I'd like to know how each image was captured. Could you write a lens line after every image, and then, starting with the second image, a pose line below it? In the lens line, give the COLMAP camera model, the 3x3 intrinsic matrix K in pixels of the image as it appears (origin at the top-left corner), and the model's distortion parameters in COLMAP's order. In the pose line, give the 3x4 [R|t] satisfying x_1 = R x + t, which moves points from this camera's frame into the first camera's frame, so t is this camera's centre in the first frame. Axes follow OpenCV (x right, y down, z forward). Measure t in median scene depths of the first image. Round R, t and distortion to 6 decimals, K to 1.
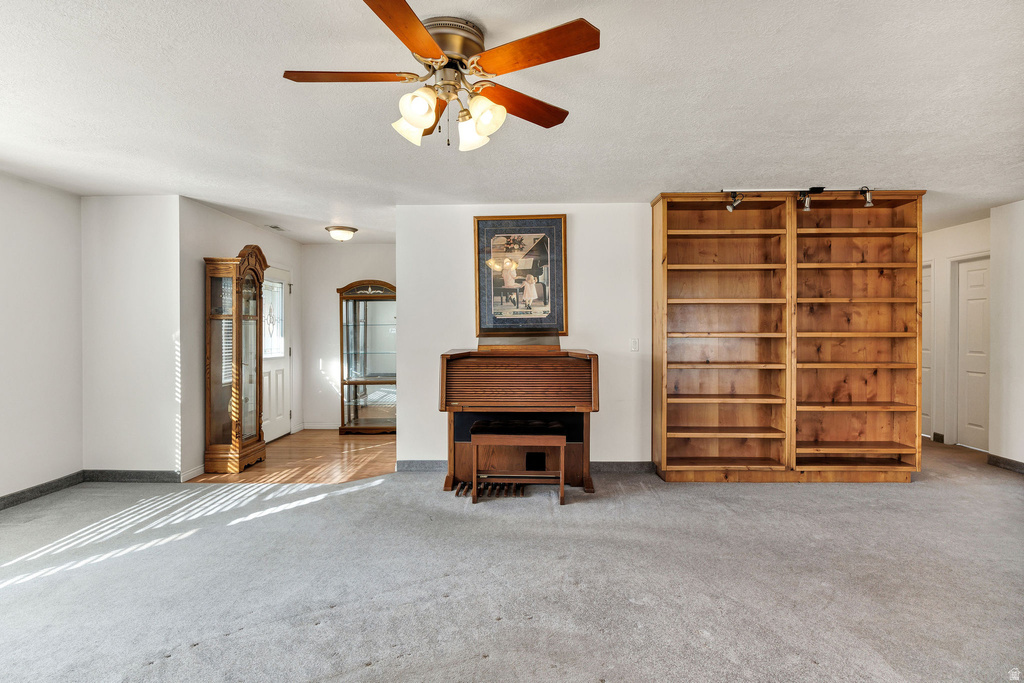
lens RADIAL K [[516.6, 0, 509.9], [0, 516.6, 336.7], [0, 0, 1]] dist [-0.016235, 0.000530]
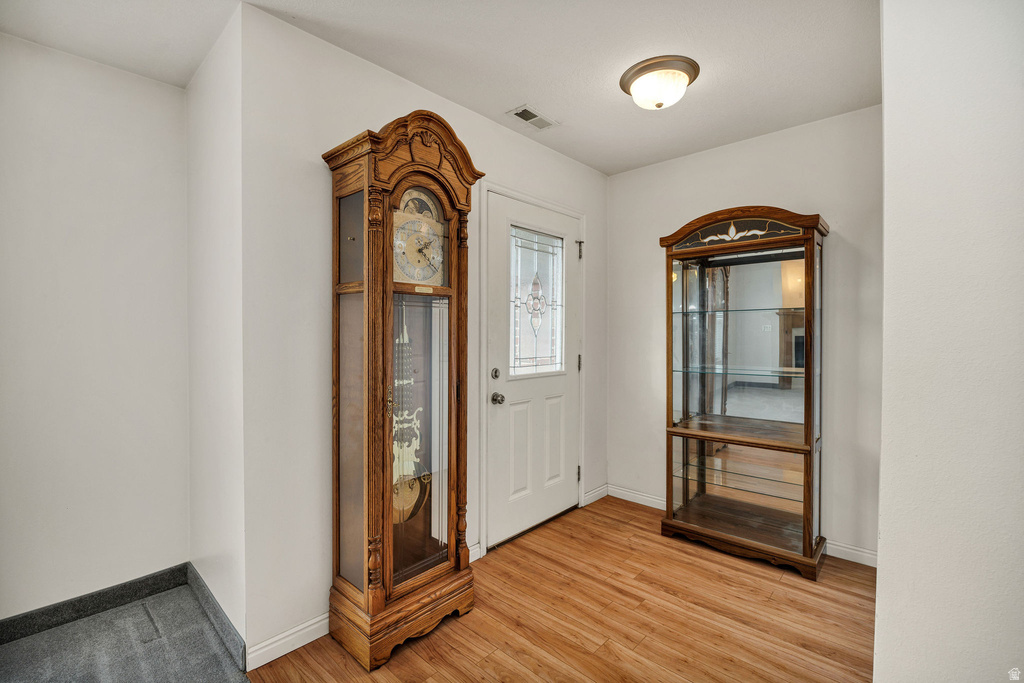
lens RADIAL K [[457.3, 0, 510.4], [0, 457.3, 341.6], [0, 0, 1]] dist [-0.002540, -0.000012]
pose [[0.744570, 0.017675, -0.667311, -0.151979], [-0.011512, 0.999841, 0.013638, 0.000126], [0.667446, -0.002472, 0.744654, 0.585826]]
